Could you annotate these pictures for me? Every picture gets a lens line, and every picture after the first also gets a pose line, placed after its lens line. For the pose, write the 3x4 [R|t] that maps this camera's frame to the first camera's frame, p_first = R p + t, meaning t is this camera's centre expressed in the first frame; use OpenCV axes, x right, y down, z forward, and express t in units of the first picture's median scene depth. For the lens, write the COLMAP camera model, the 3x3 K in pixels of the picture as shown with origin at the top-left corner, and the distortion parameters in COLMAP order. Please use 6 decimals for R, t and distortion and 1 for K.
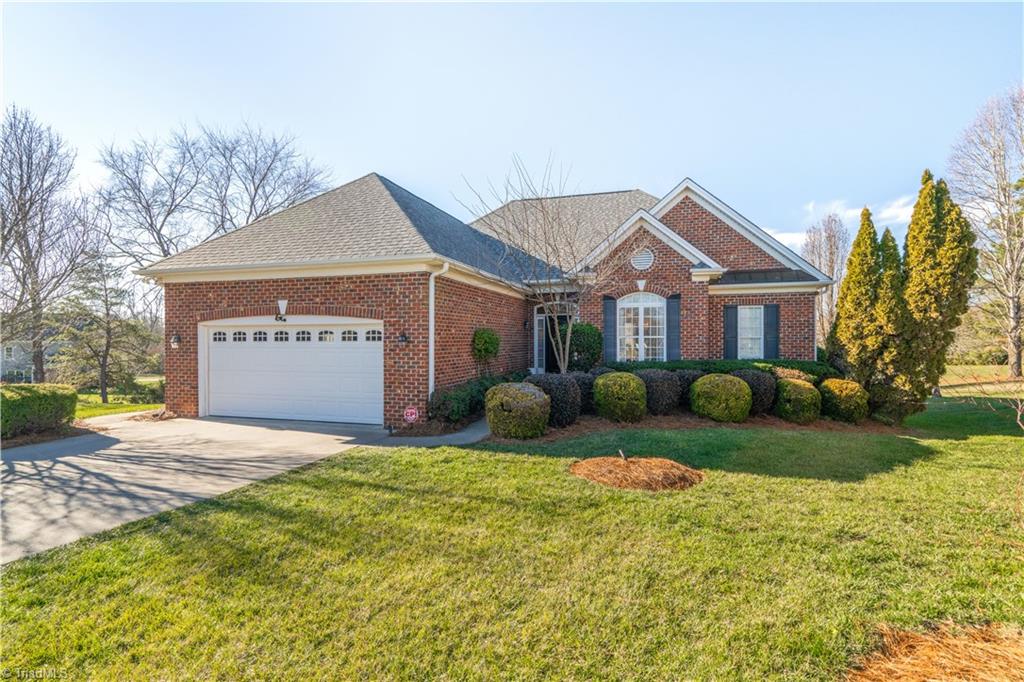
lens RADIAL K [[495.1, 0, 516.3], [0, 495.1, 328.9], [0, 0, 1]] dist [-0.001181, 0.000537]
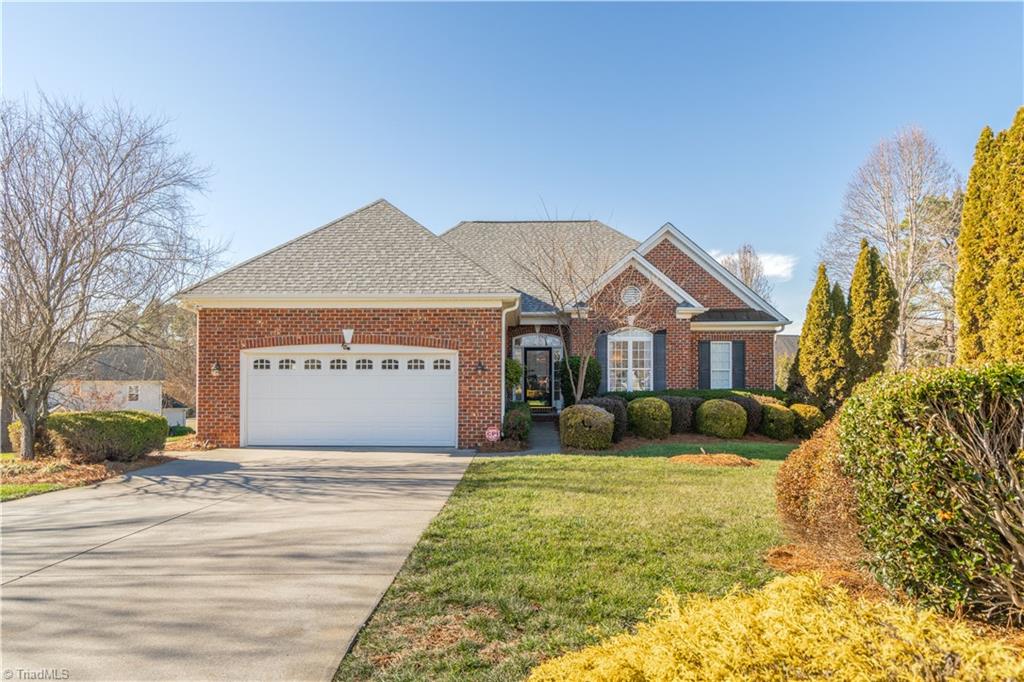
lens RADIAL K [[670.1, 0, 485.5], [0, 670.1, 342.6], [0, 0, 1]] dist [0.002221, -0.000963]
pose [[0.969592, 0.016630, 0.244163, -0.508750], [-0.008945, 0.999430, -0.032553, 0.011944], [-0.244565, 0.029379, 0.969188, -0.407340]]
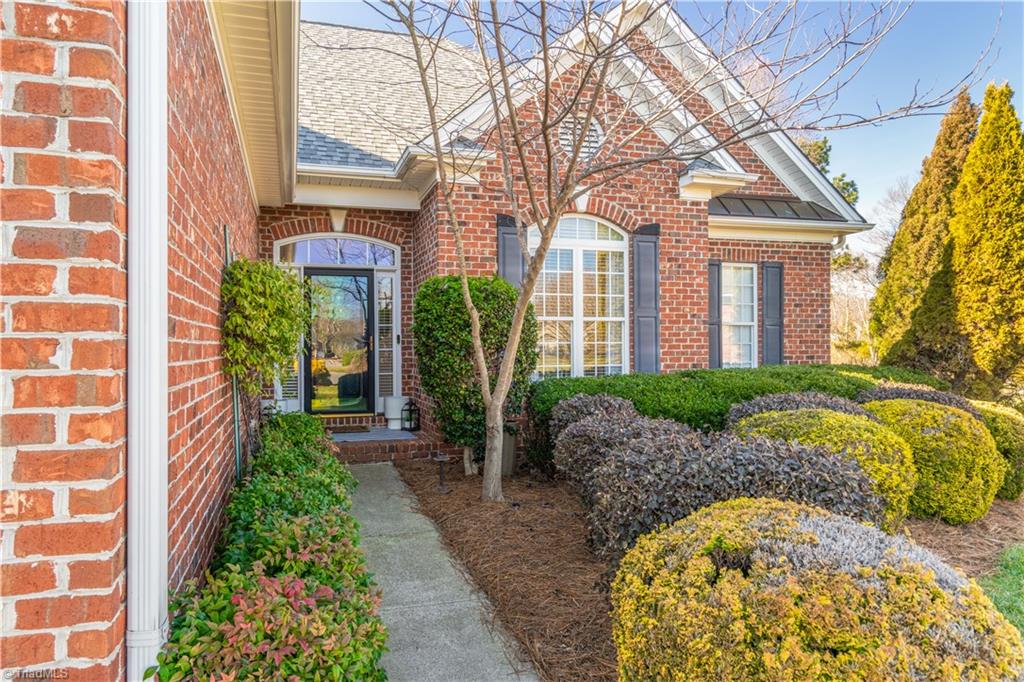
lens RADIAL K [[670.1, 0, 485.5], [0, 670.1, 342.6], [0, 0, 1]] dist [0.002221, -0.000963]
pose [[0.835338, 0.002177, 0.549733, -0.169610], [-0.009362, 0.999903, 0.010266, 0.040300], [-0.549658, -0.013722, 0.835277, 0.706075]]
